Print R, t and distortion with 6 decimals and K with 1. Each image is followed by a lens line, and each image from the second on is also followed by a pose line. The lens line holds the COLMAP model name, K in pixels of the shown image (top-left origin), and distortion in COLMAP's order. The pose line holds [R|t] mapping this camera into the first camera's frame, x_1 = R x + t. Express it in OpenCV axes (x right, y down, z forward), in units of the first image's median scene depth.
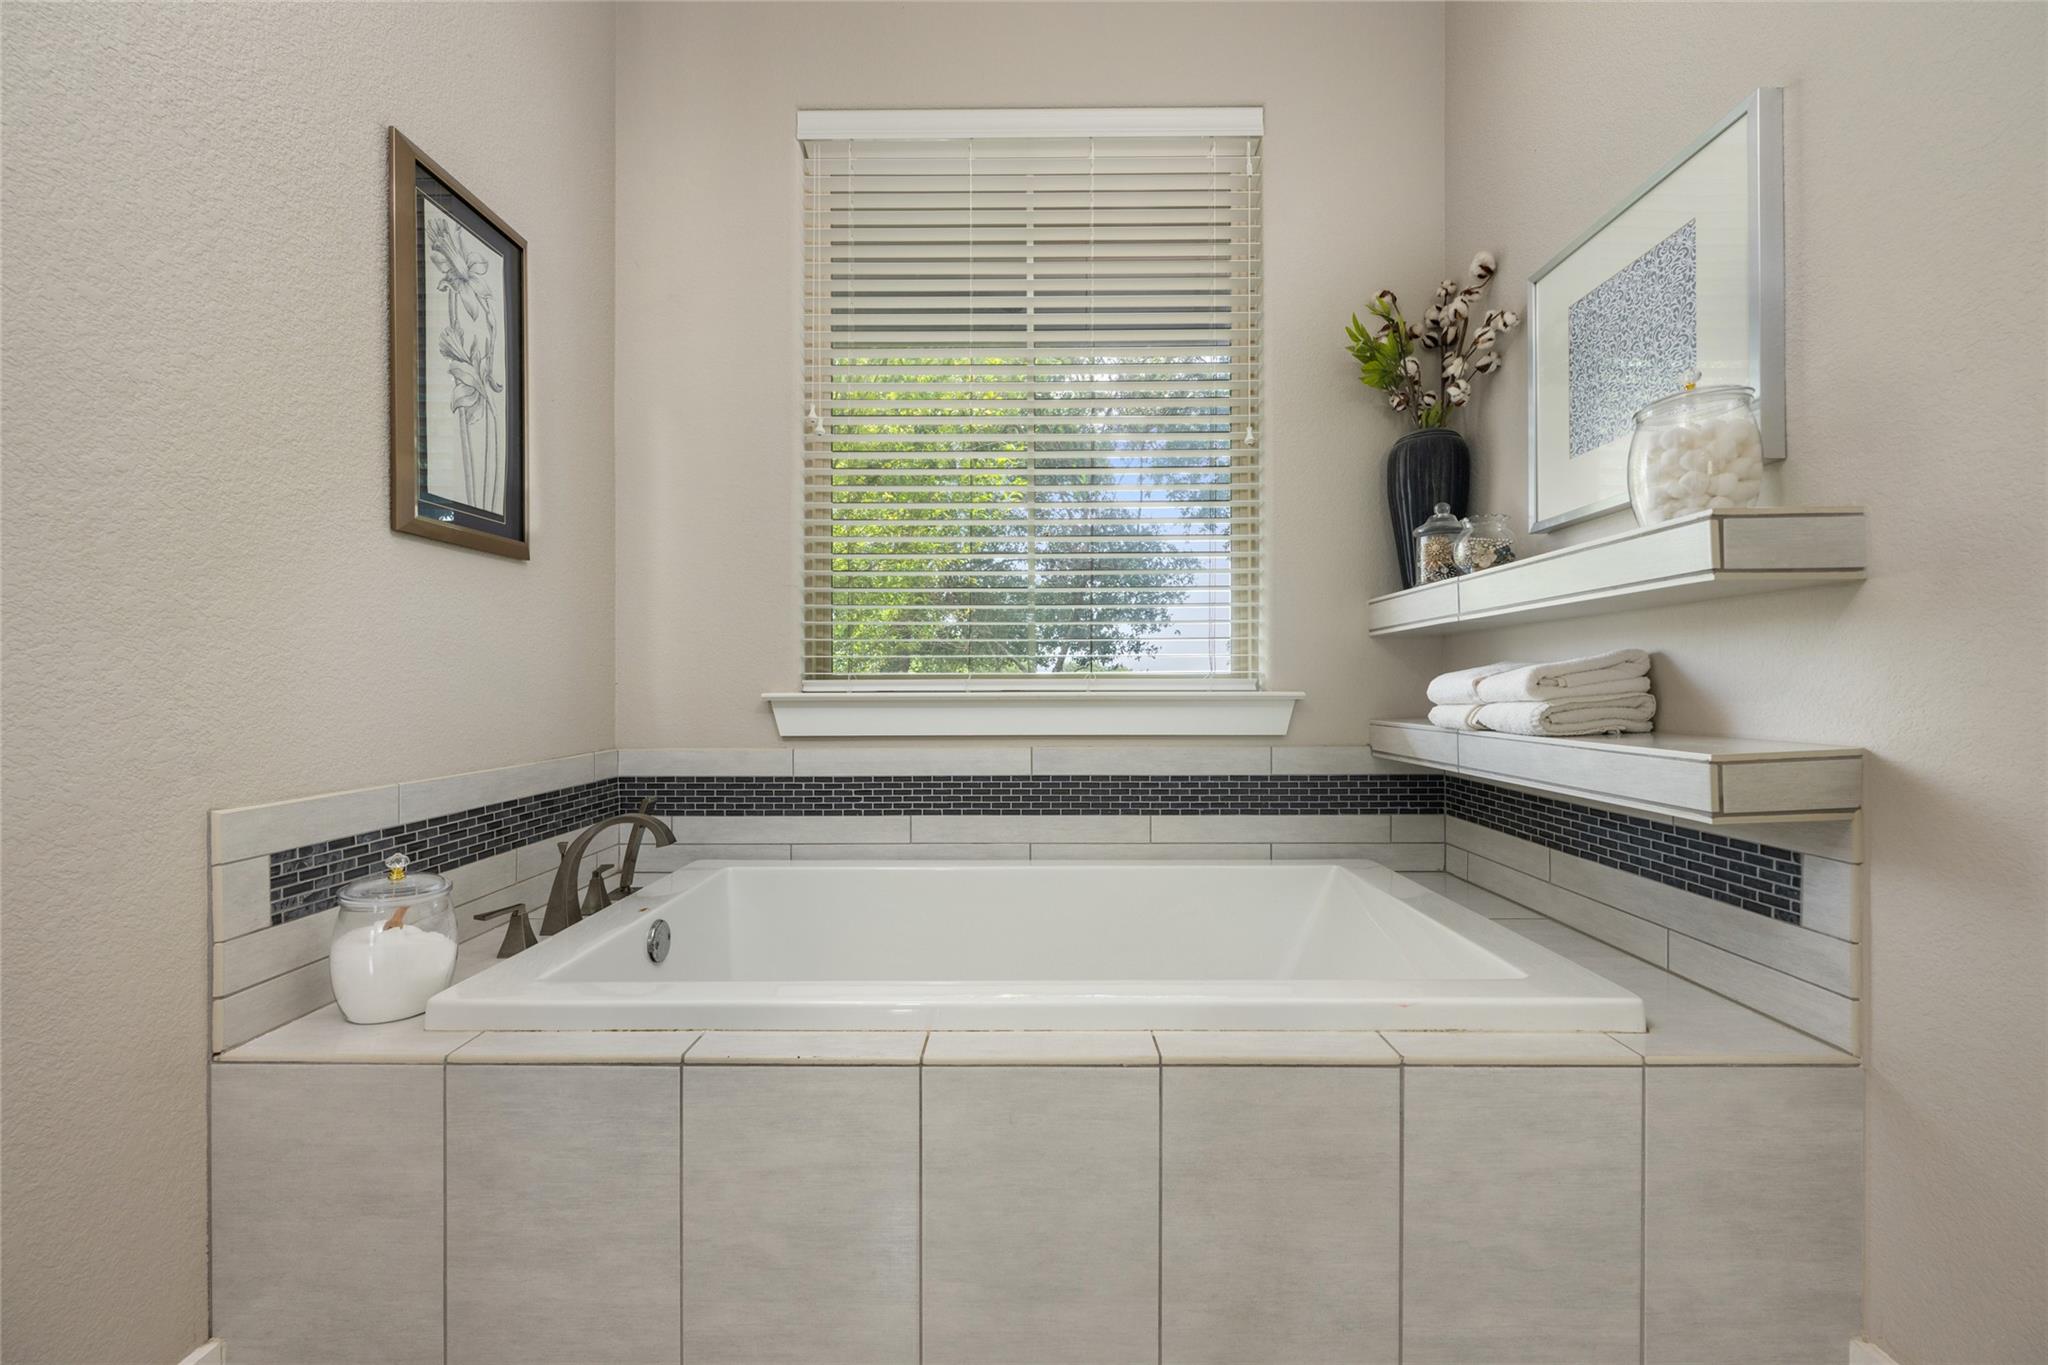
lens RADIAL K [[808.3, 0, 1024.0], [0, 808.3, 682.5], [0, 0, 1]] dist [-0.001281, -0.000023]
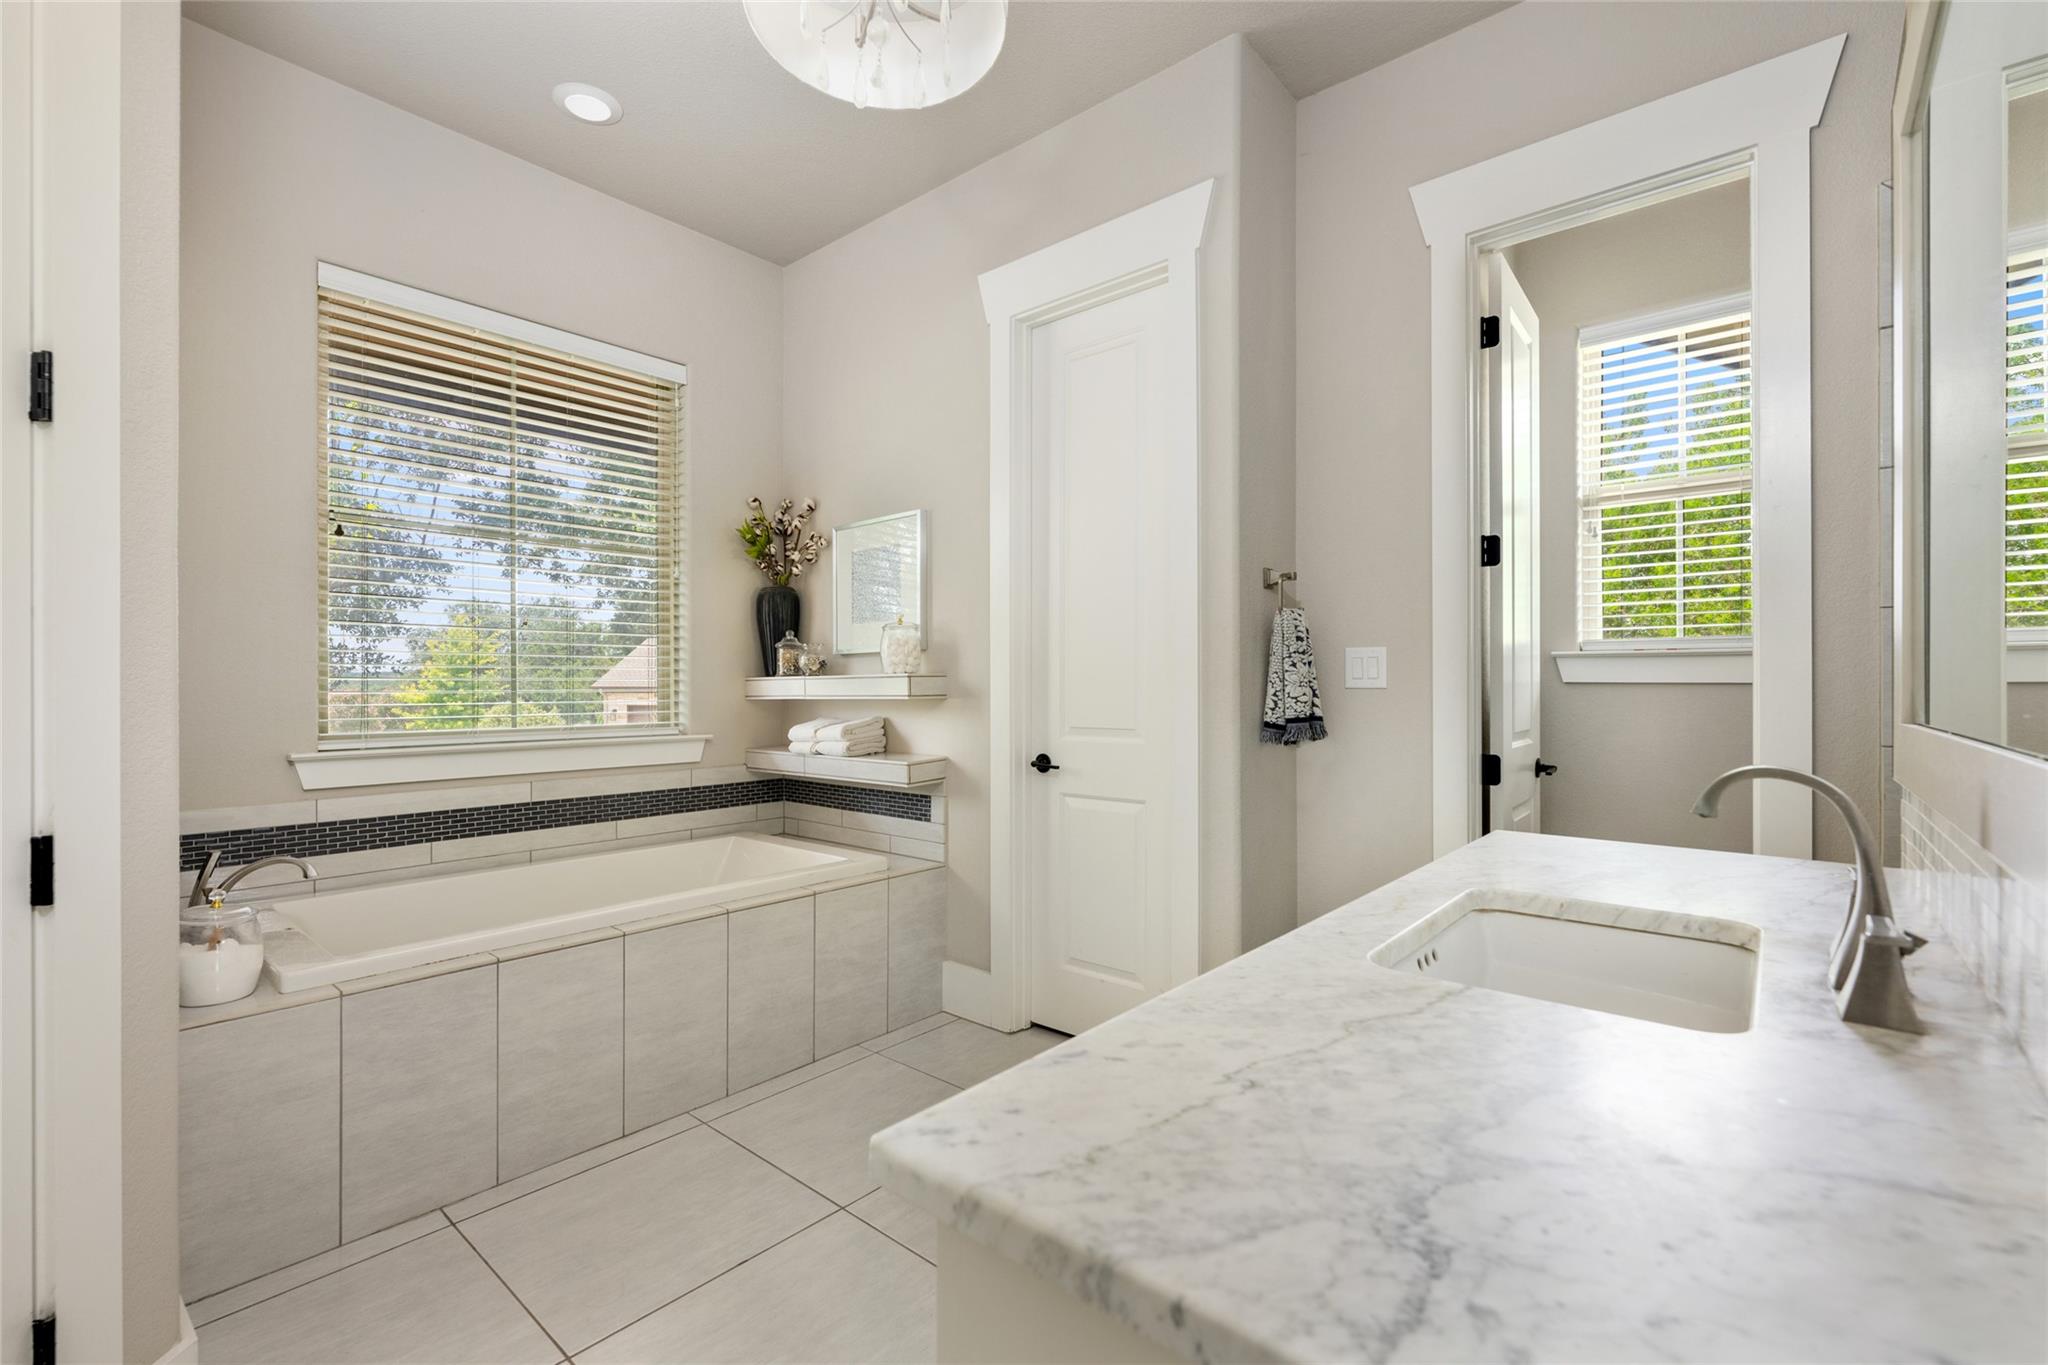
lens RADIAL K [[892.6, 0, 1024.0], [0, 892.6, 682.5], [0, 0, 1]] dist [0.003203, 0.000260]
pose [[0.647083, 0.003081, 0.762413, -0.734997], [-0.002646, 0.999995, -0.001795, -0.108238], [-0.762415, -0.000856, 0.647088, -0.771663]]
